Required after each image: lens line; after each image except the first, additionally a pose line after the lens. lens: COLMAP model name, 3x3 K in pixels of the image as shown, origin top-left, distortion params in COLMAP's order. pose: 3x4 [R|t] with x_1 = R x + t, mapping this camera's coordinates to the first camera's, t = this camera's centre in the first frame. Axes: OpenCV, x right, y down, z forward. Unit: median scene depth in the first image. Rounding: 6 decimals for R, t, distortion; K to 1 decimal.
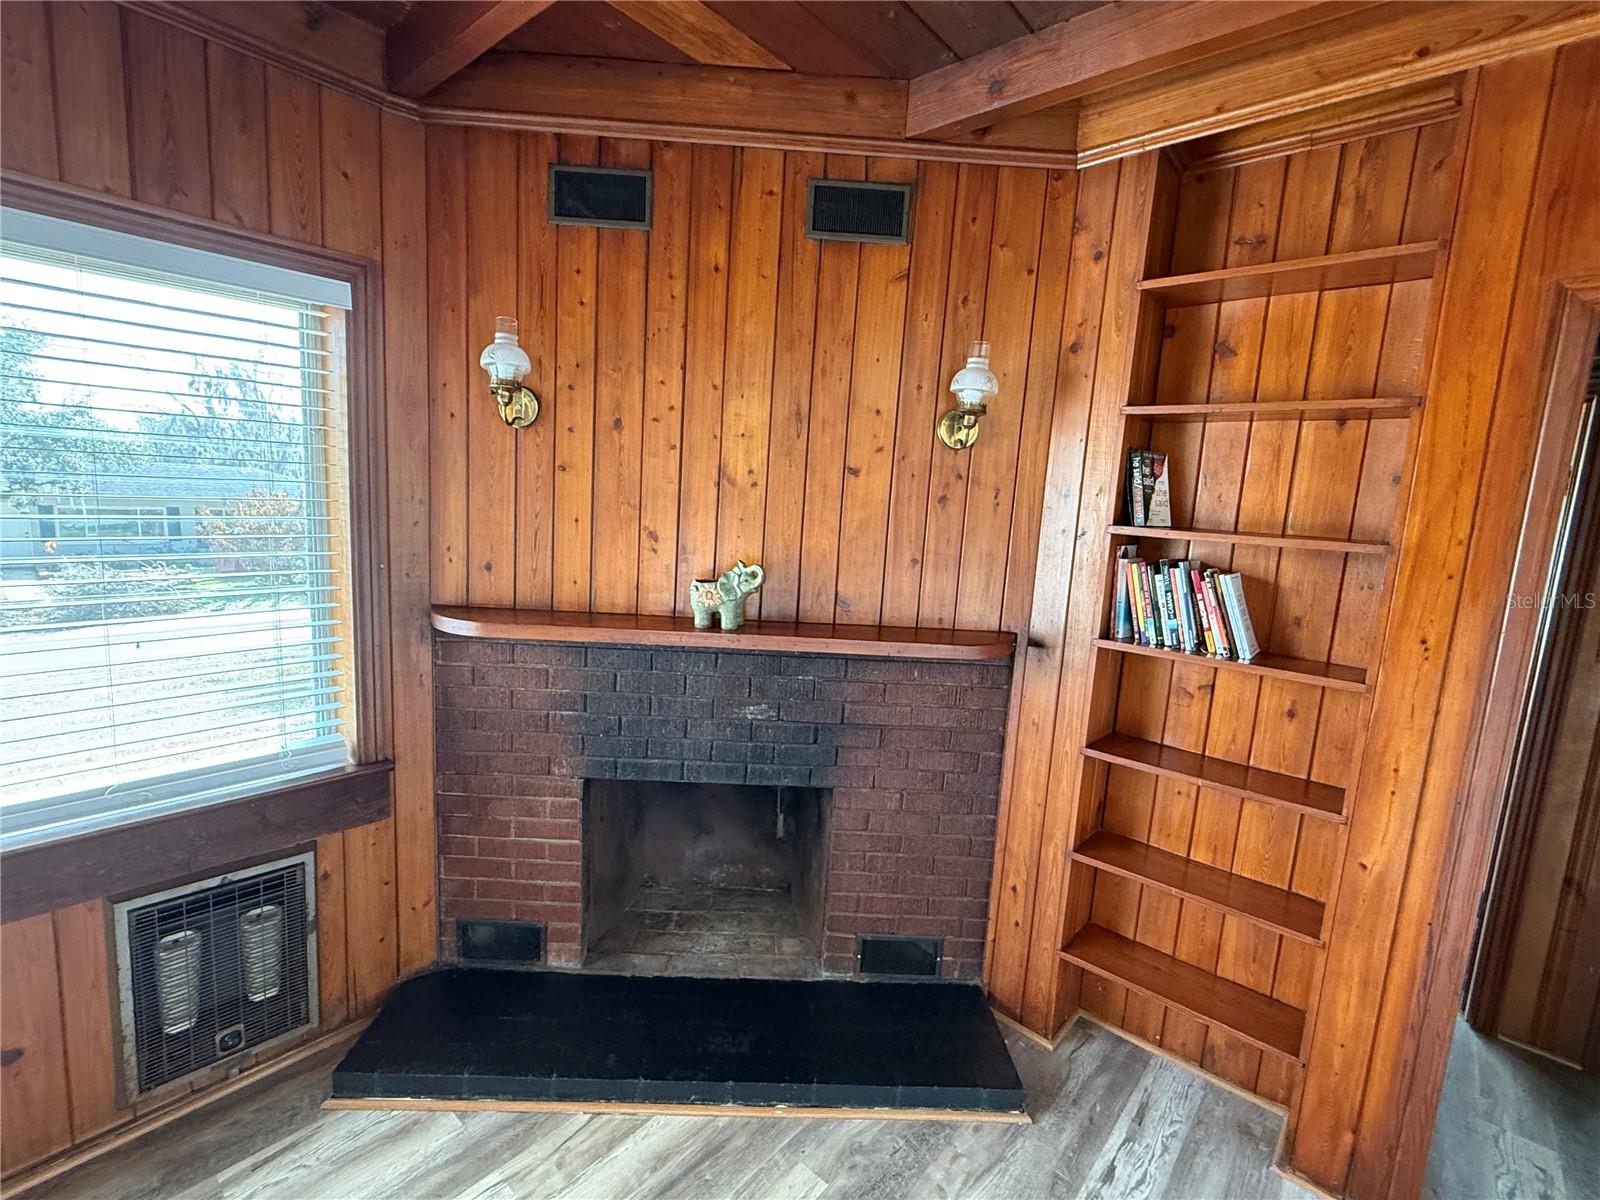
lens RADIAL K [[733.2, 0, 791.1], [0, 733.2, 601.8], [0, 0, 1]] dist [0.000600, -0.000353]
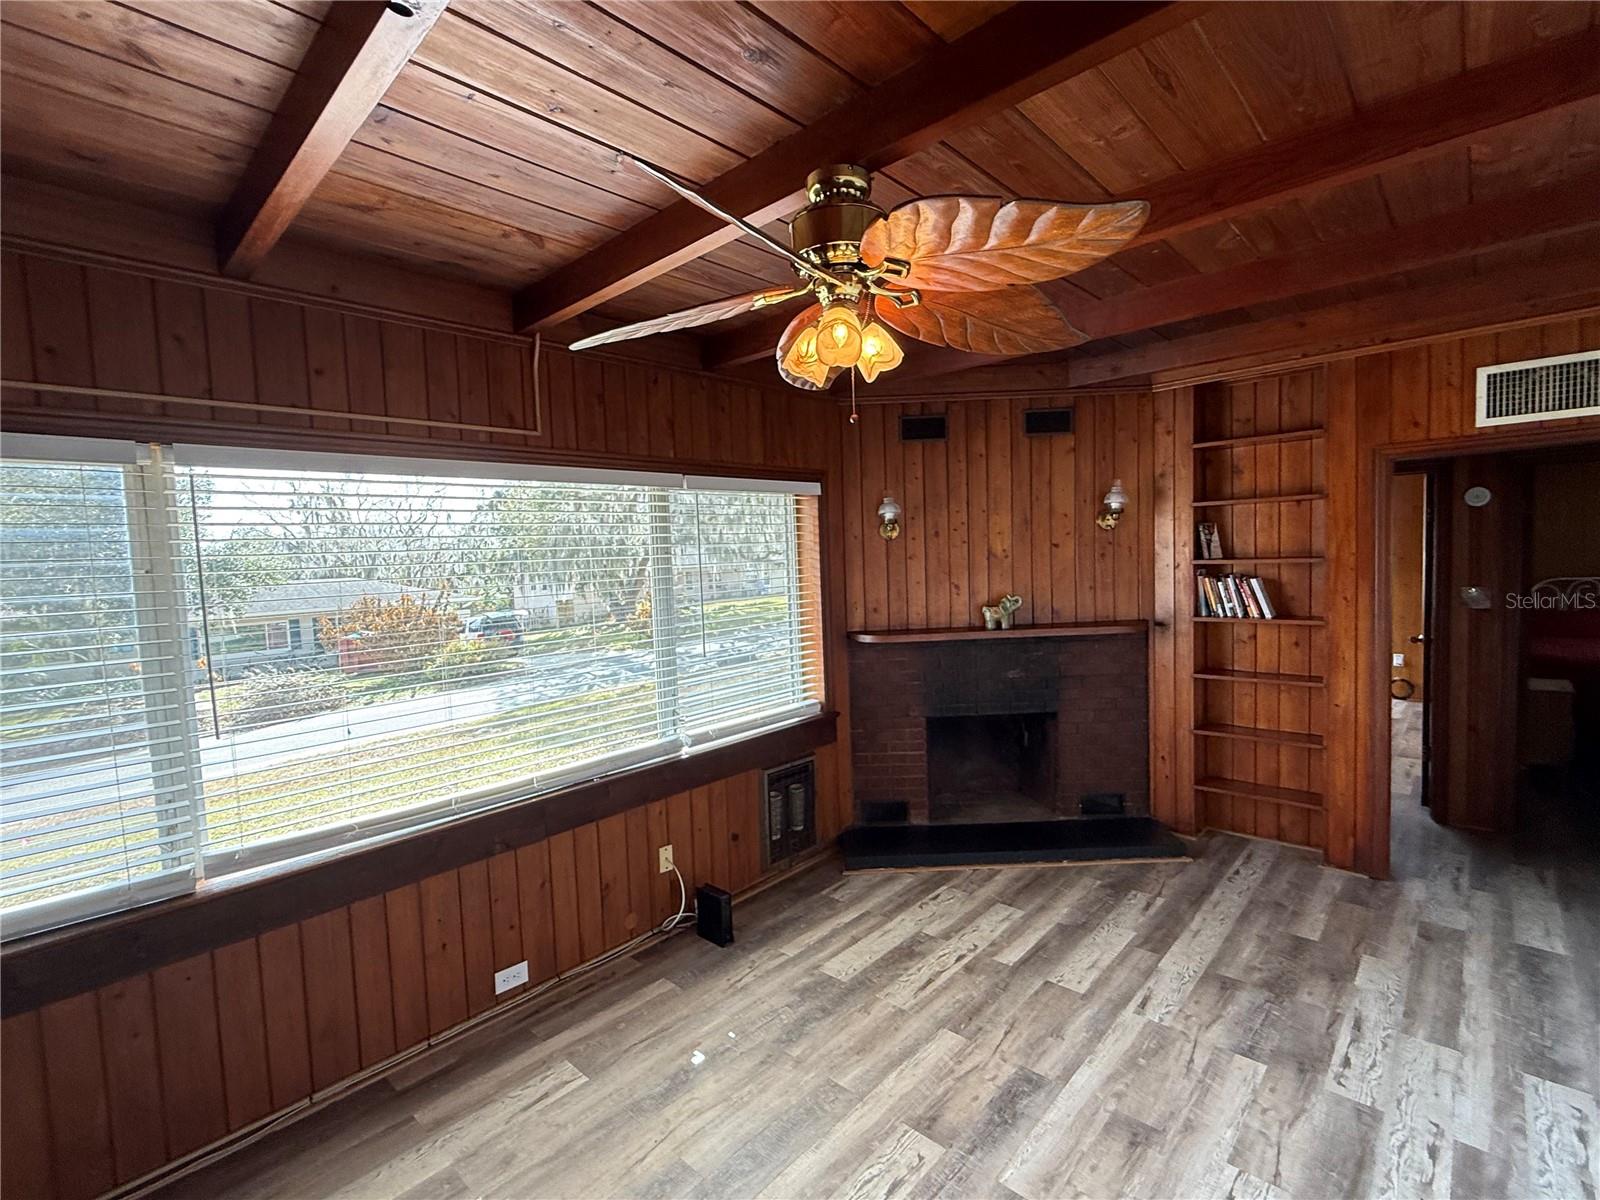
lens RADIAL K [[733.2, 0, 791.4], [0, 733.2, 599.3], [0, 0, 1]] dist [0.000600, -0.000353]
pose [[0.994784, -0.092491, -0.043025, -0.578298], [0.088486, 0.992257, -0.087151, 0.080112], [0.050753, 0.082889, 0.995266, -1.045471]]
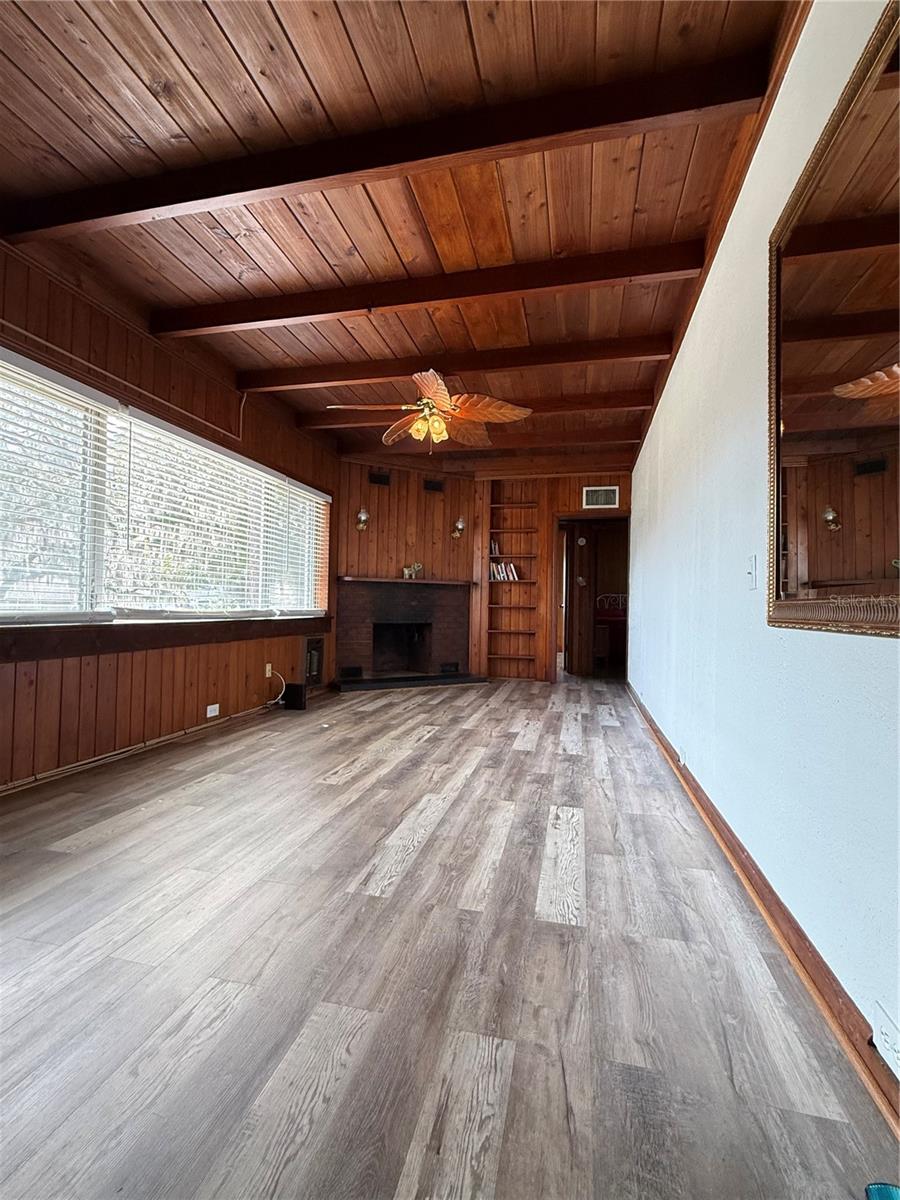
lens RADIAL K [[549.9, 0, 444.7], [0, 549.9, 593.3], [0, 0, 1]] dist [0.000600, -0.000353]
pose [[0.884906, -0.028224, 0.464914, -1.399878], [0.098707, 0.986854, -0.127966, 0.539691], [-0.455191, 0.159128, 0.876059, -1.836012]]
